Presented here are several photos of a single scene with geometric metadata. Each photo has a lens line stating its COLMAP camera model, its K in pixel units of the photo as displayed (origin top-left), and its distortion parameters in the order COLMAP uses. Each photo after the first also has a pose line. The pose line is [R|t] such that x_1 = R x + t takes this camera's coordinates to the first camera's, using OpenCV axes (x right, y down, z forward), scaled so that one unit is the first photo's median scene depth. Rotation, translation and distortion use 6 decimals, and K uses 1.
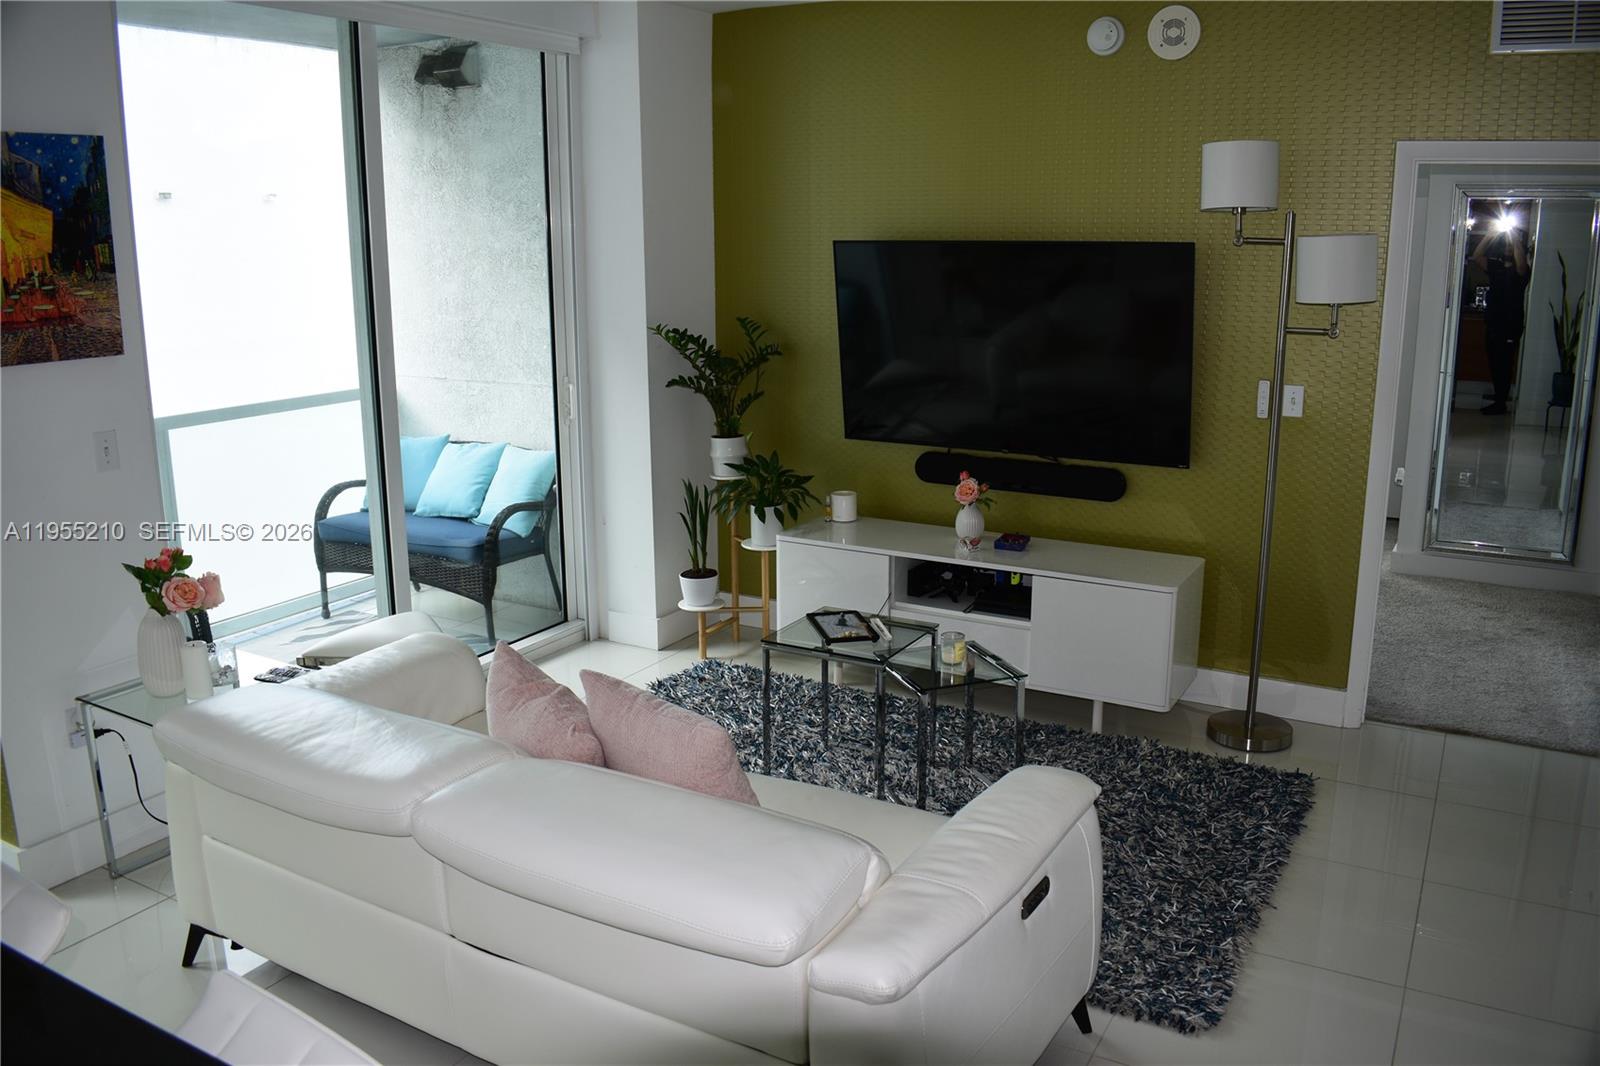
lens RADIAL K [[1260.3, 0, 806.3], [0, 1260.3, 517.6], [0, 0, 1]] dist [-0.091273, 0.009838]
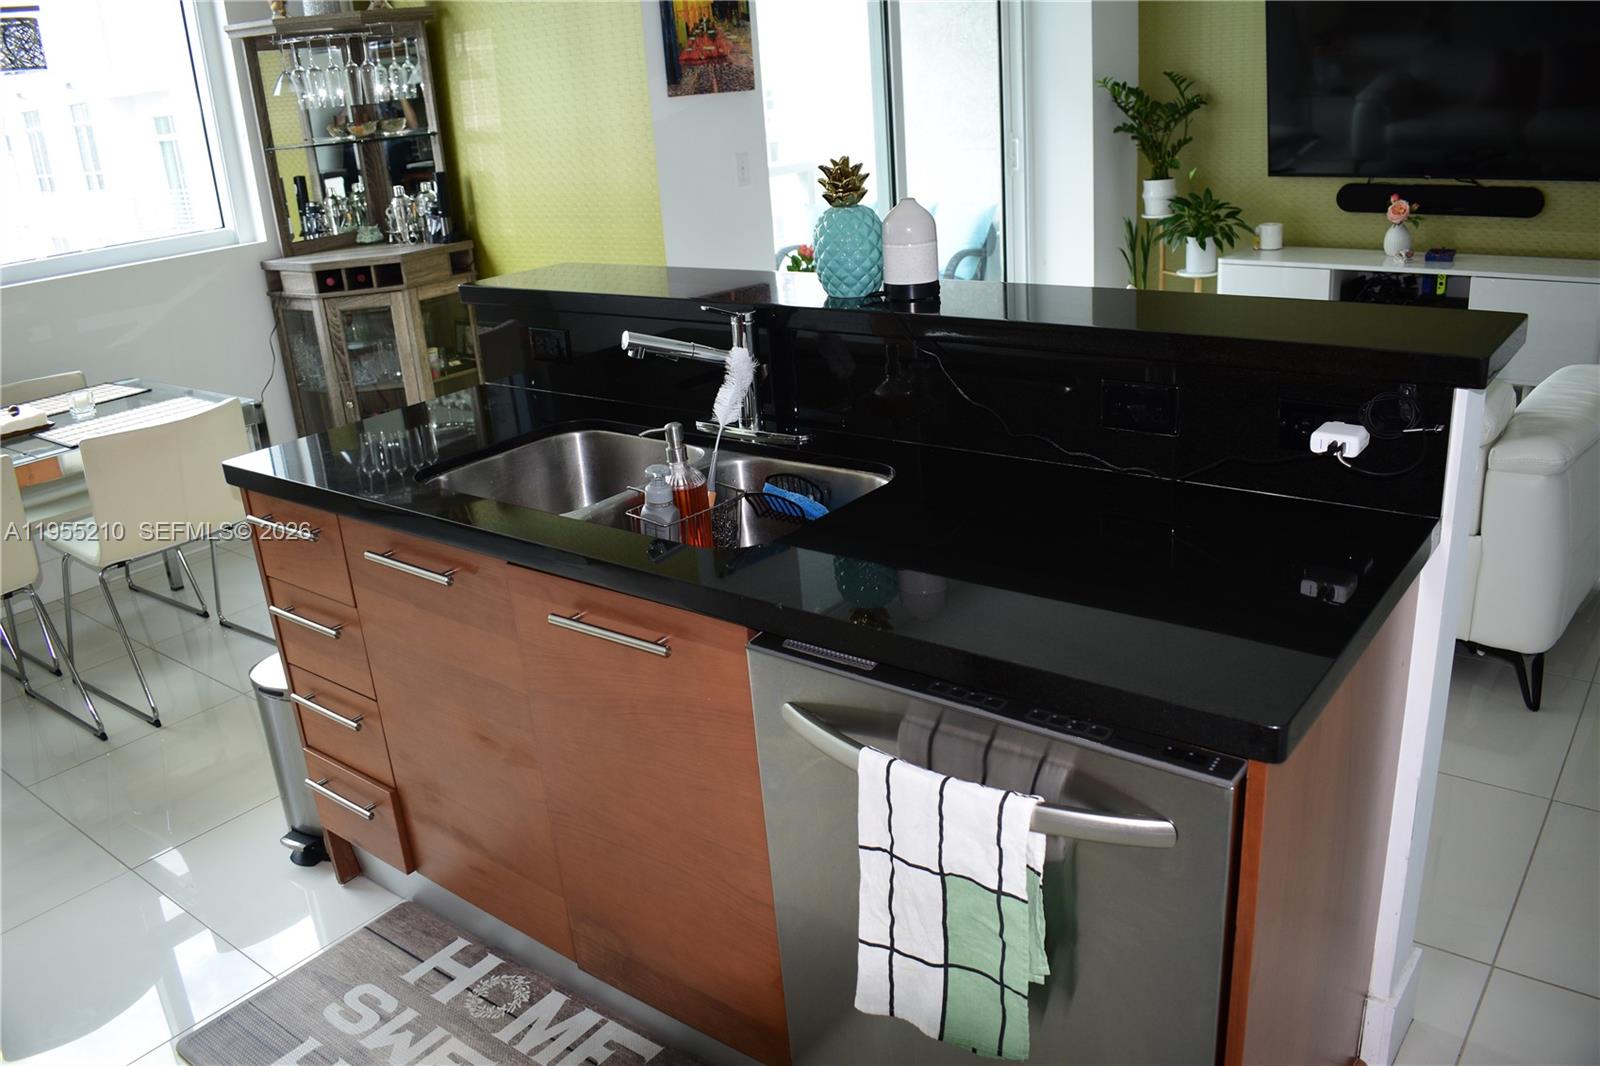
lens RADIAL K [[1260.3, 0, 806.3], [0, 1260.3, 517.6], [0, 0, 1]] dist [-0.091273, 0.009838]
pose [[0.986925, -0.011587, -0.160766, -0.222640], [0.031296, 0.992206, 0.120612, 0.102221], [0.158115, -0.124067, 0.979595, -0.192500]]
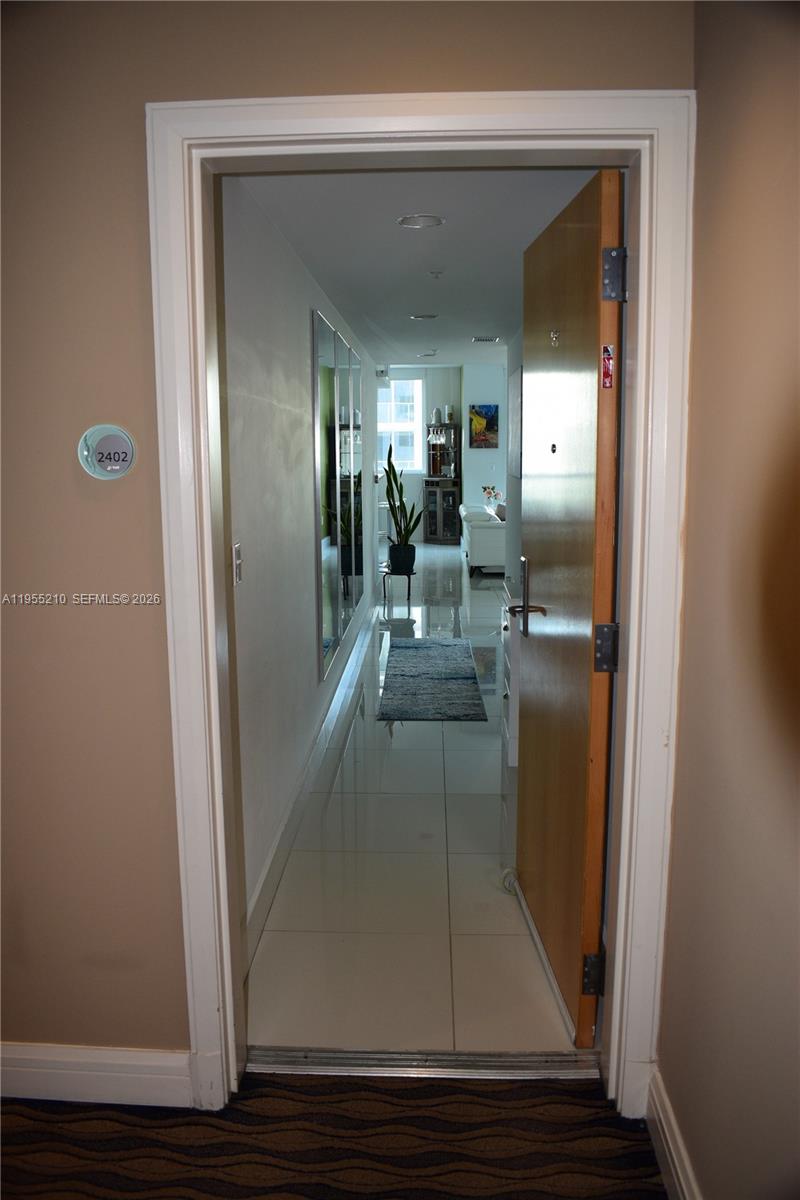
lens RADIAL K [[945.2, 0, 400.0], [0, 945.2, 600.0], [0, 0, 1]] dist [-0.091273, 0.009838]
pose [[0.466193, 0.143940, -0.872894, 1.927692], [-0.190122, 0.979922, 0.060049, 0.227485], [0.864012, 0.137962, 0.484200, -0.799084]]
